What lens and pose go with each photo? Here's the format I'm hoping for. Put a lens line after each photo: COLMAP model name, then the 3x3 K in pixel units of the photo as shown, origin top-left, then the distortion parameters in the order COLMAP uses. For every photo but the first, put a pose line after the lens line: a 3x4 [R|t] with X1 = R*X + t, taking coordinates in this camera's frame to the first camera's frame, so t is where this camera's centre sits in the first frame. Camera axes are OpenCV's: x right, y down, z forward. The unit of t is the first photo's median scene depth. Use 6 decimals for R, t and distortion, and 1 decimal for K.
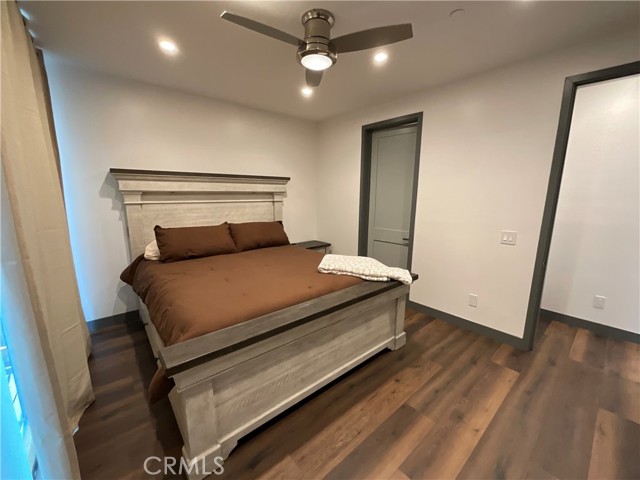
lens RADIAL K [[262.7, 0, 320.0], [0, 262.7, 240.0], [0, 0, 1]] dist [-0.001648, 0.000191]
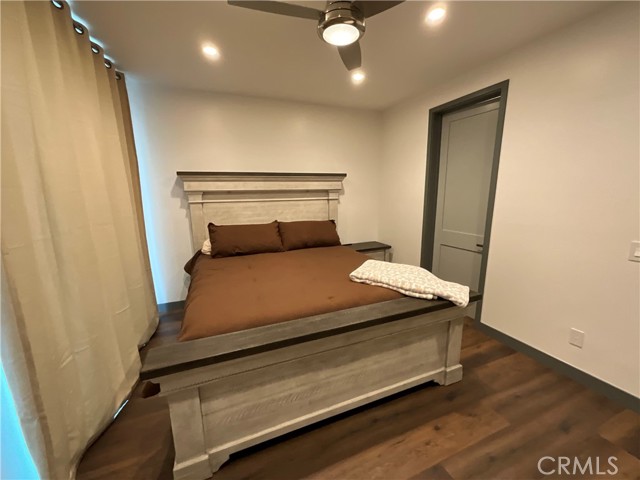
lens RADIAL K [[261.3, 0, 320.0], [0, 261.3, 240.0], [0, 0, 1]] dist [0.000636, 0.000620]
pose [[0.948983, 0.040741, -0.312684, 0.162321], [-0.037562, 0.999163, 0.016187, -0.021181], [0.313082, -0.003616, 0.949719, 0.134731]]
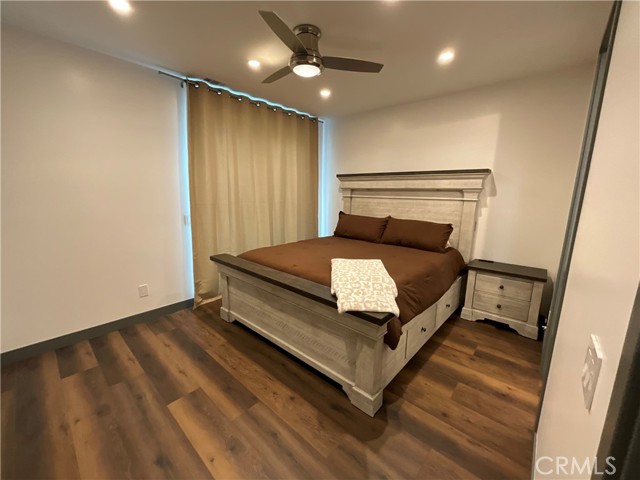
lens RADIAL K [[261.3, 0, 320.0], [0, 261.3, 240.0], [0, 0, 1]] dist [0.000636, 0.000620]
pose [[0.129130, 0.178743, -0.975385, 0.937624], [-0.186692, 0.970413, 0.153116, -0.114865], [0.973895, 0.162325, 0.158679, 0.761435]]
